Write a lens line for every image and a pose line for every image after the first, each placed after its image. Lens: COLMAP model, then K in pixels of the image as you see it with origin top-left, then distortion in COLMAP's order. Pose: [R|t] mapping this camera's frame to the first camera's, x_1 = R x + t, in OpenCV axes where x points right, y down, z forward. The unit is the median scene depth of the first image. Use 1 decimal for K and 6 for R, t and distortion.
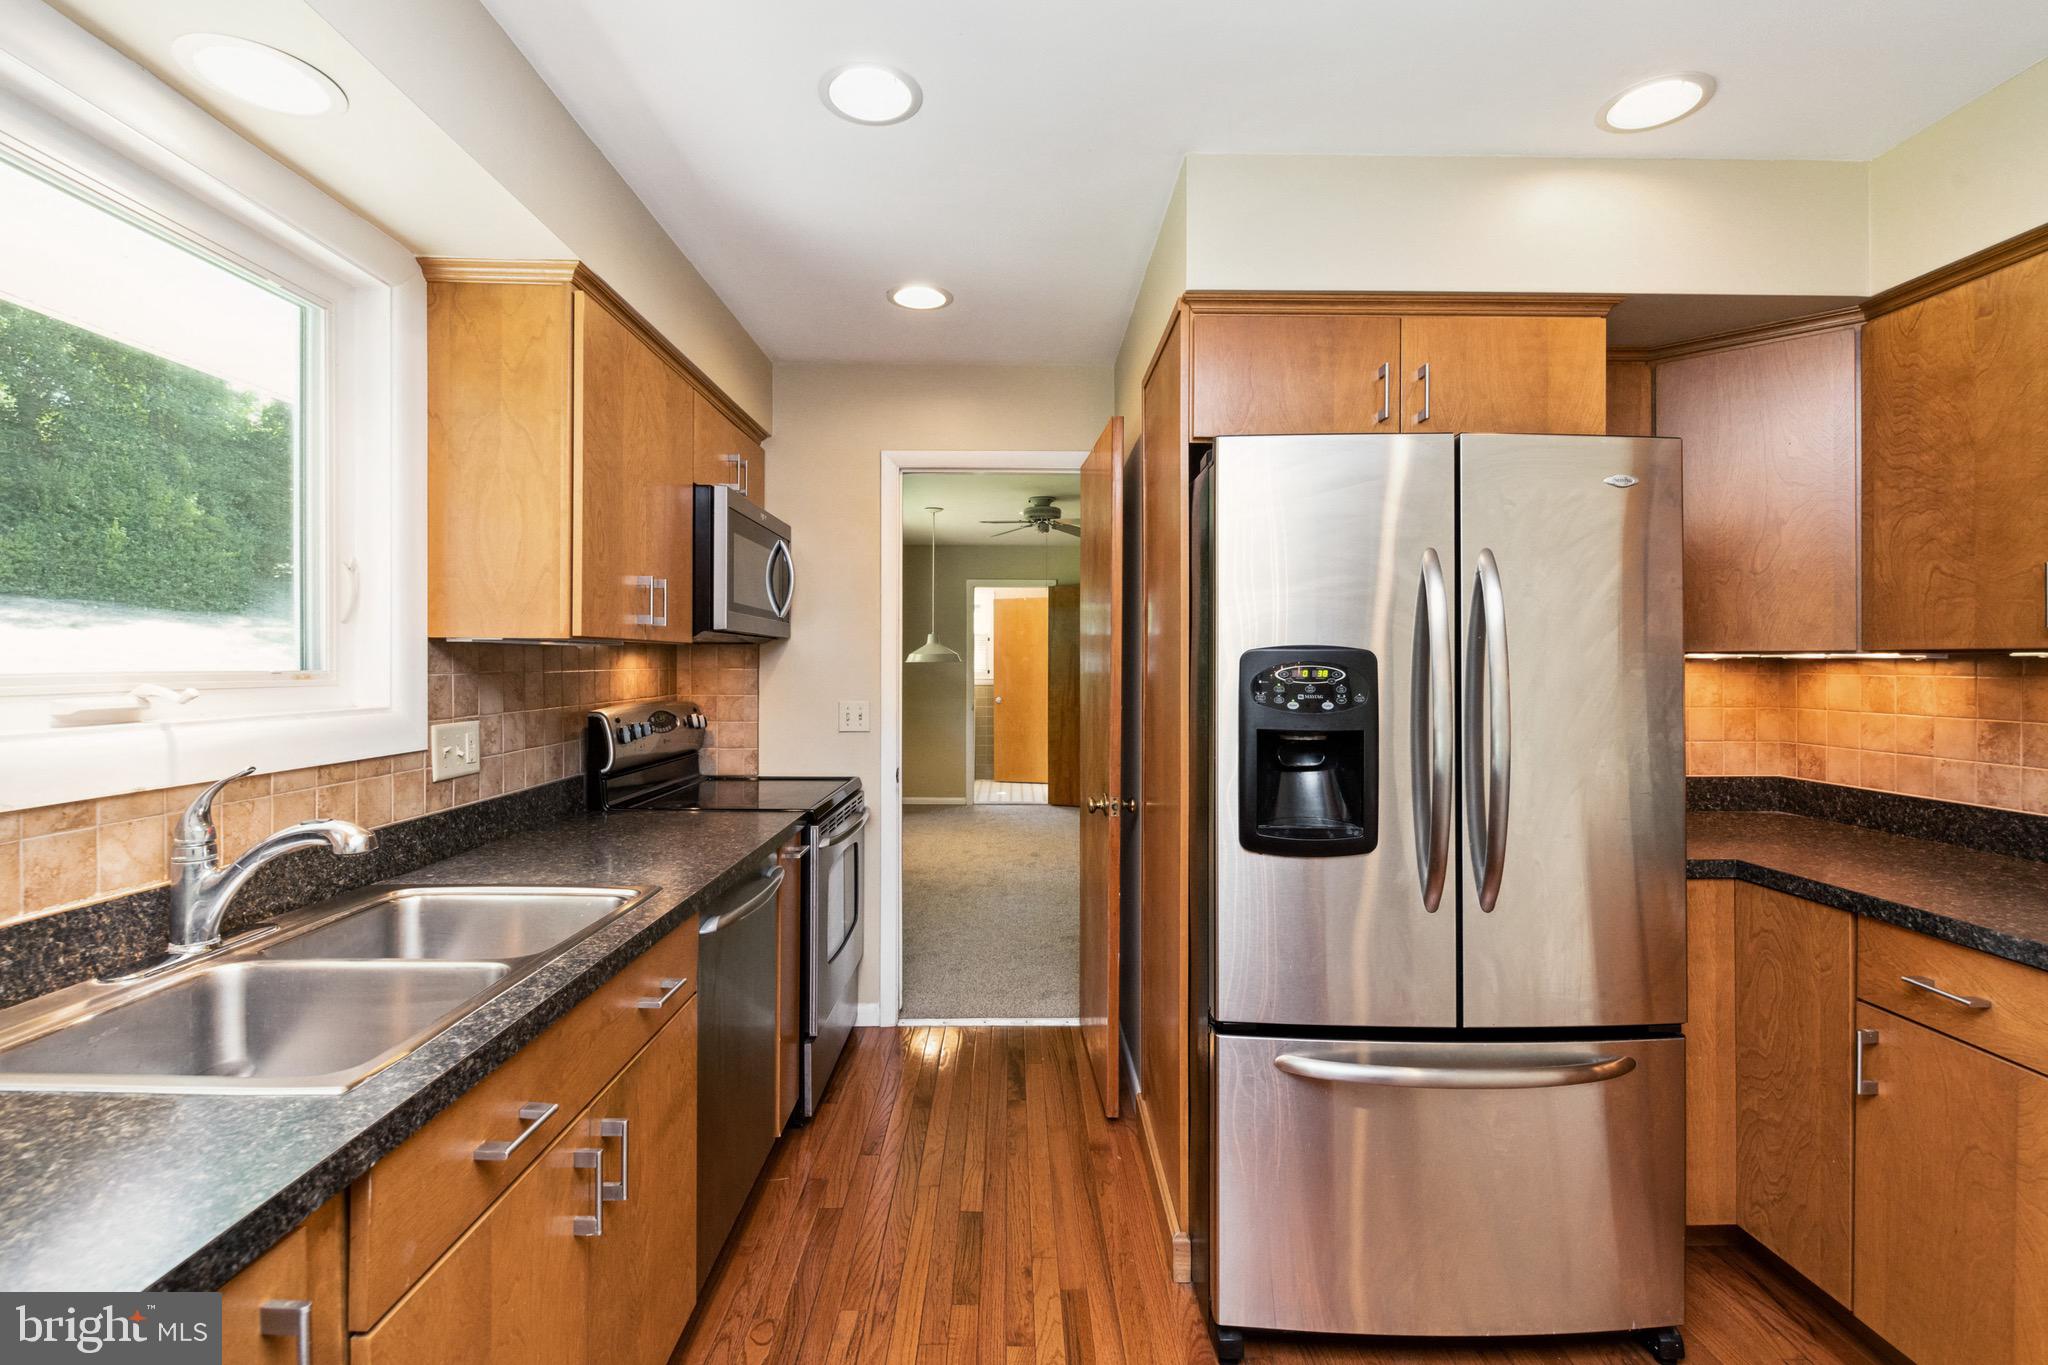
lens RADIAL K [[928.0, 0, 1025.7], [0, 928.0, 657.7], [0, 0, 1]] dist [-0.012163, -0.001437]
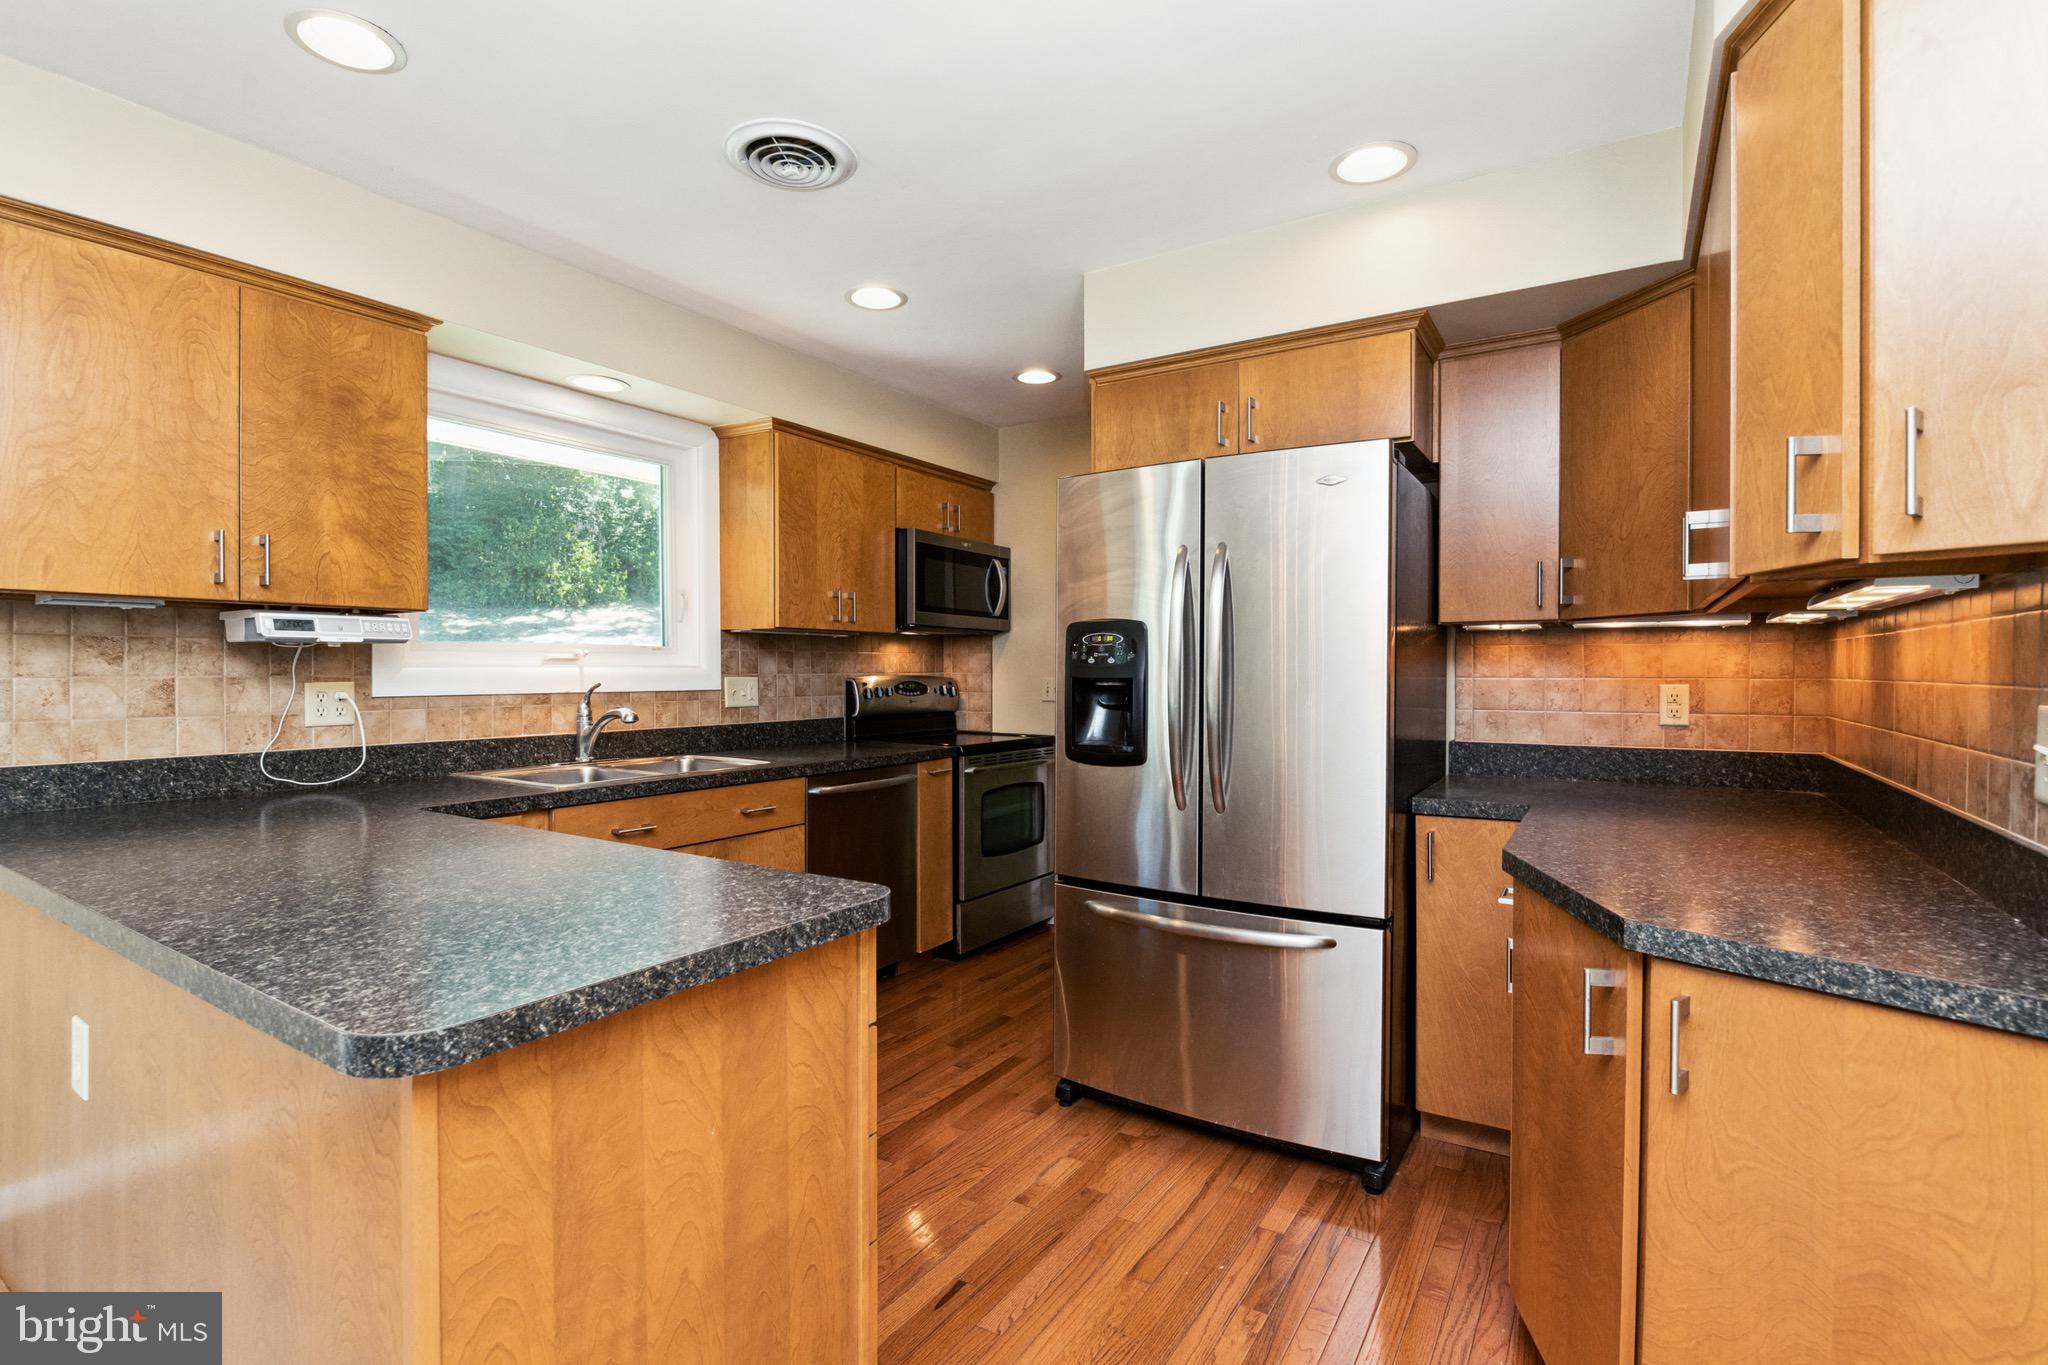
lens RADIAL K [[928.0, 0, 1006.1], [0, 928.0, 681.1], [0, 0, 1]] dist [-0.012163, -0.001437]
pose [[0.841042, 0.006206, -0.540934, 0.831101], [0.002961, 0.999866, 0.016075, 0.052149], [0.540961, -0.015121, 0.840911, -0.258404]]
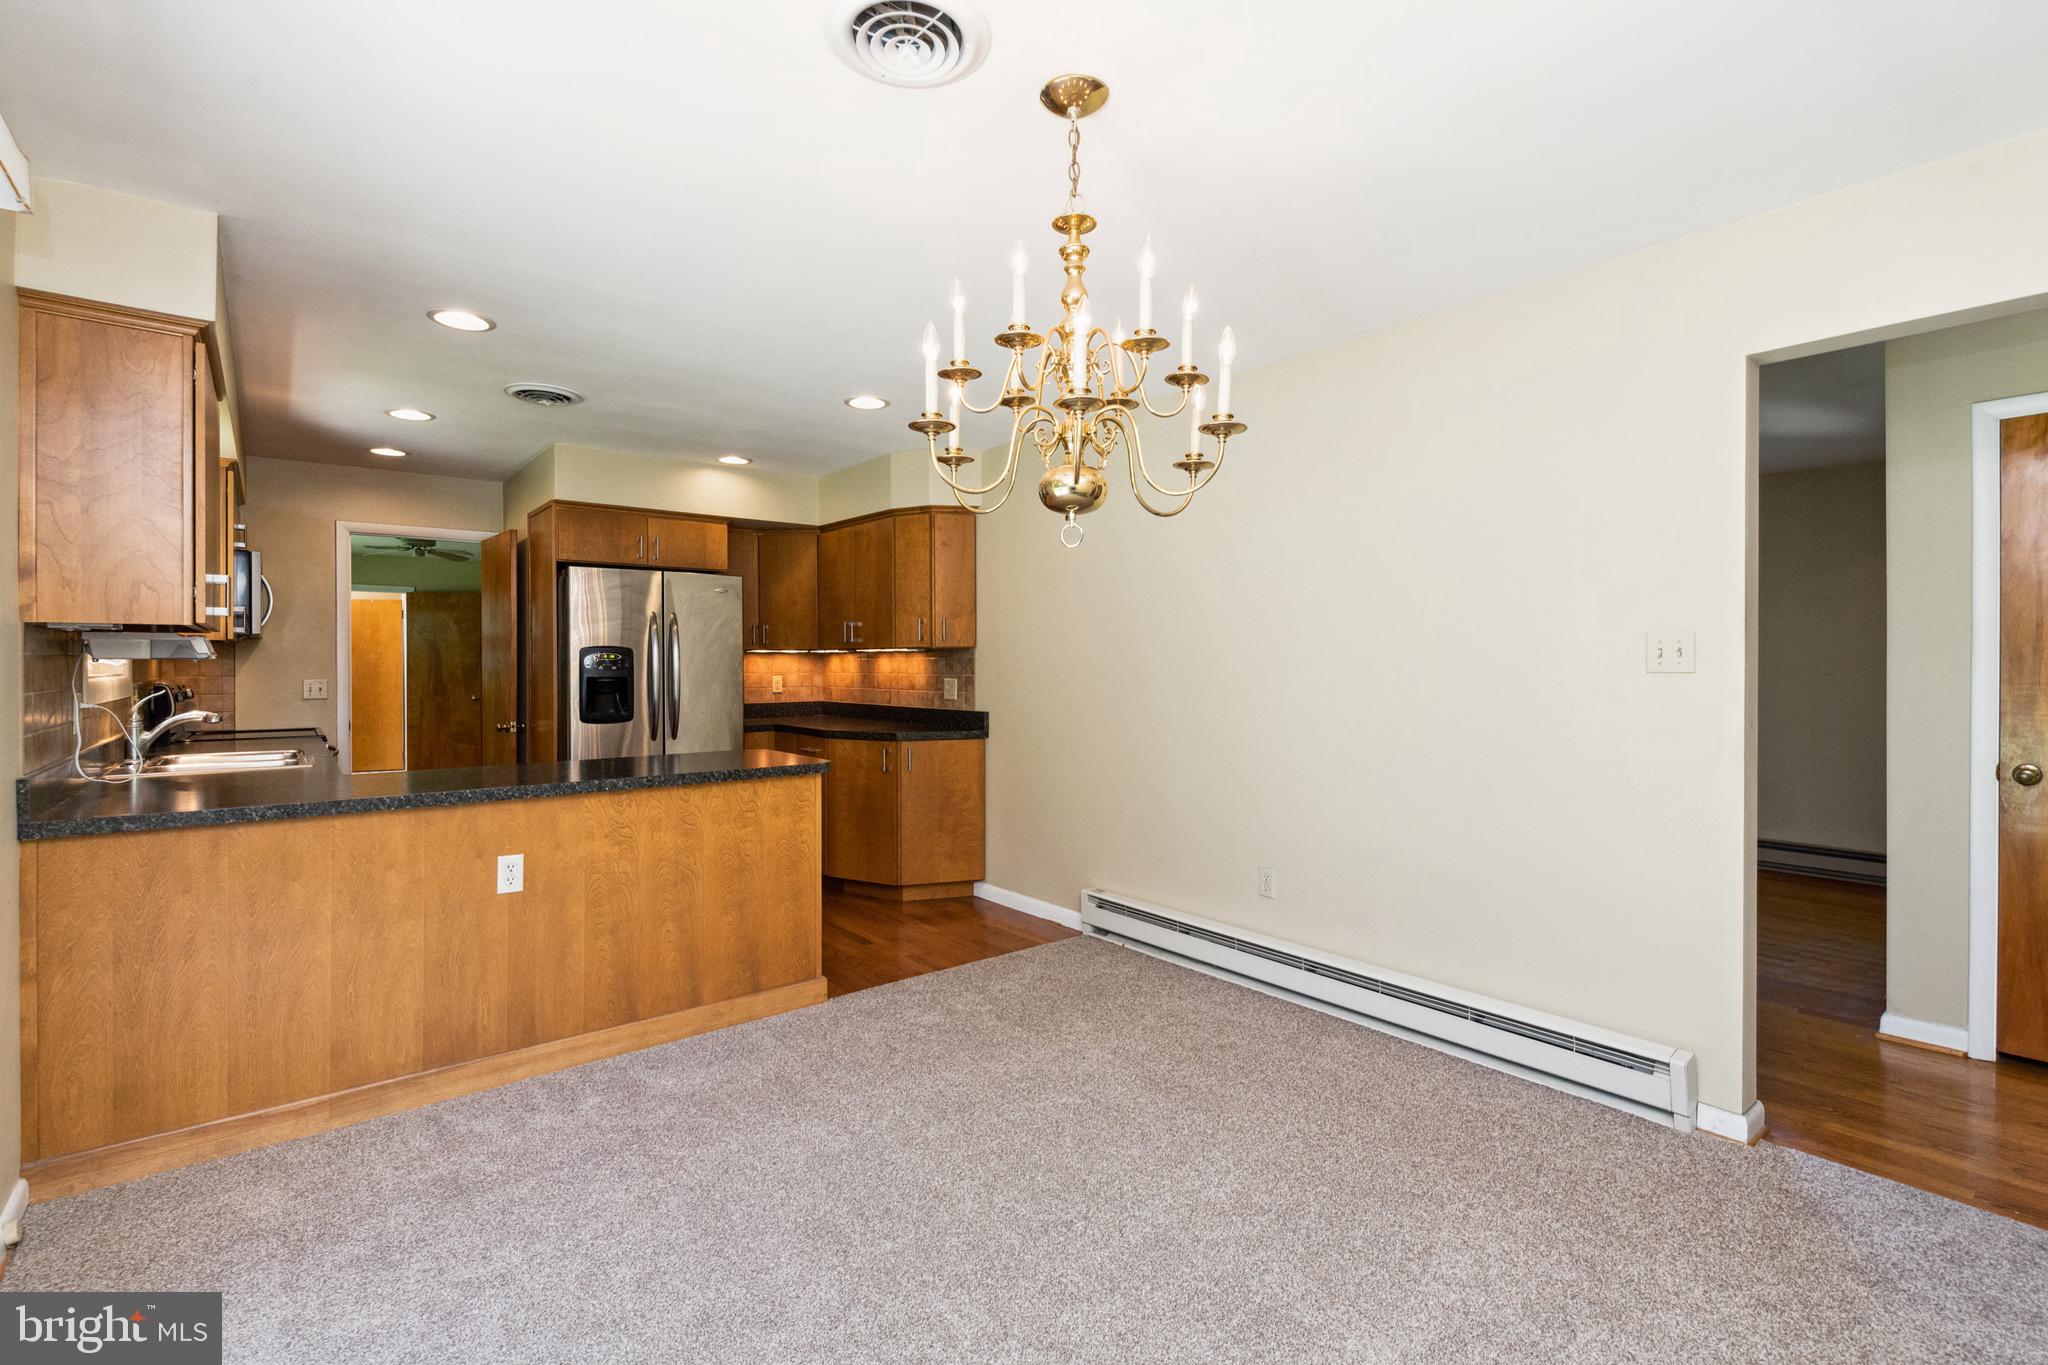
lens RADIAL K [[928.0, 0, 1035.8], [0, 928.0, 670.2], [0, 0, 1]] dist [-0.012163, -0.001437]
pose [[0.781847, -0.009481, 0.623399, -0.354740], [0.000504, 0.999894, 0.014574, 0.016331], [-0.623471, -0.011081, 0.781768, -1.675683]]
